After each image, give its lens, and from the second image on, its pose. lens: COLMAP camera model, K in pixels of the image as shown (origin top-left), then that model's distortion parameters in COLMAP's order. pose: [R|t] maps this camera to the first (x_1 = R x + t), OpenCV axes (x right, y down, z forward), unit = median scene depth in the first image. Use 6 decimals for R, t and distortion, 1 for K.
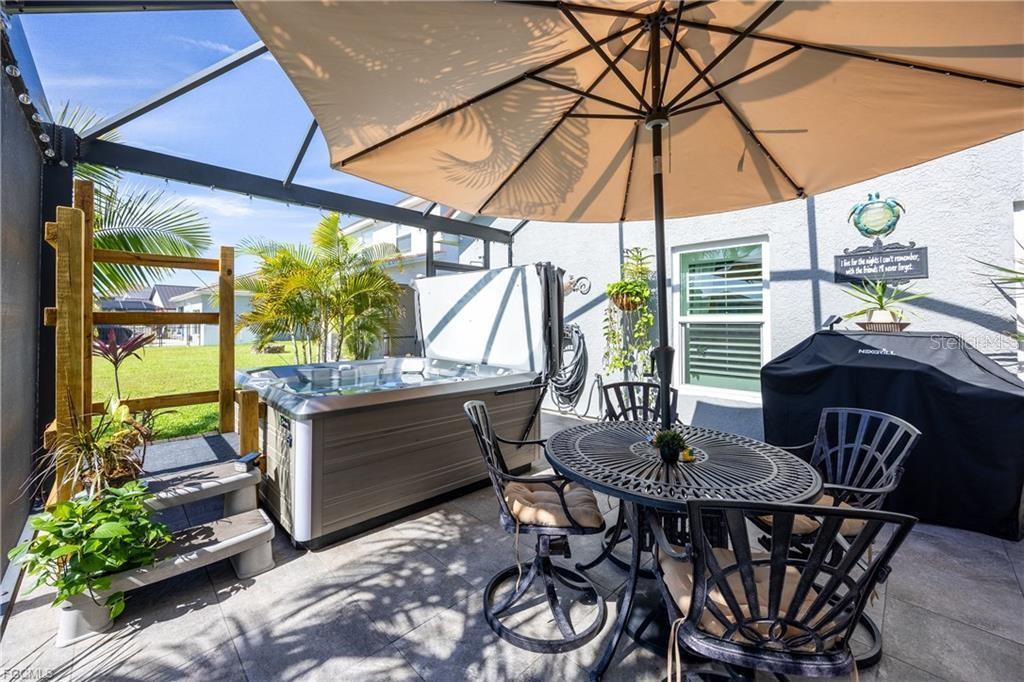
lens RADIAL K [[393.7, 0, 499.7], [0, 393.7, 317.8], [0, 0, 1]] dist [0.001990, -0.000210]
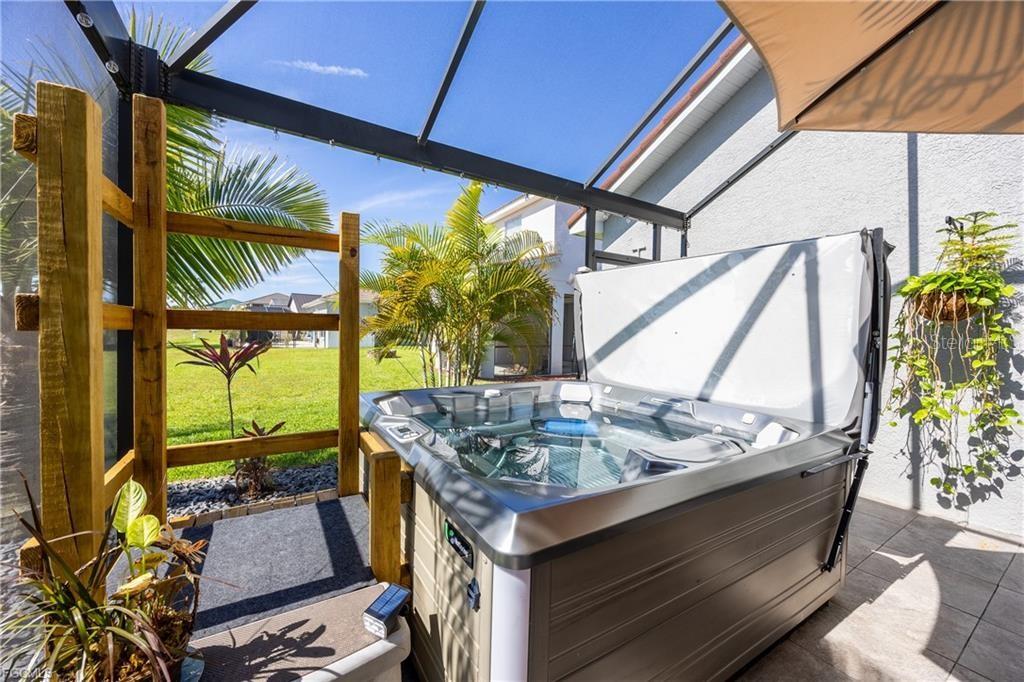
lens RADIAL K [[393.7, 0, 505.8], [0, 393.7, 339.7], [0, 0, 1]] dist [0.001990, -0.000210]
pose [[0.975340, 0.025804, -0.219193, -0.200862], [-0.018662, 0.999227, 0.034591, 0.001265], [0.219916, -0.029648, 0.975068, 0.285215]]
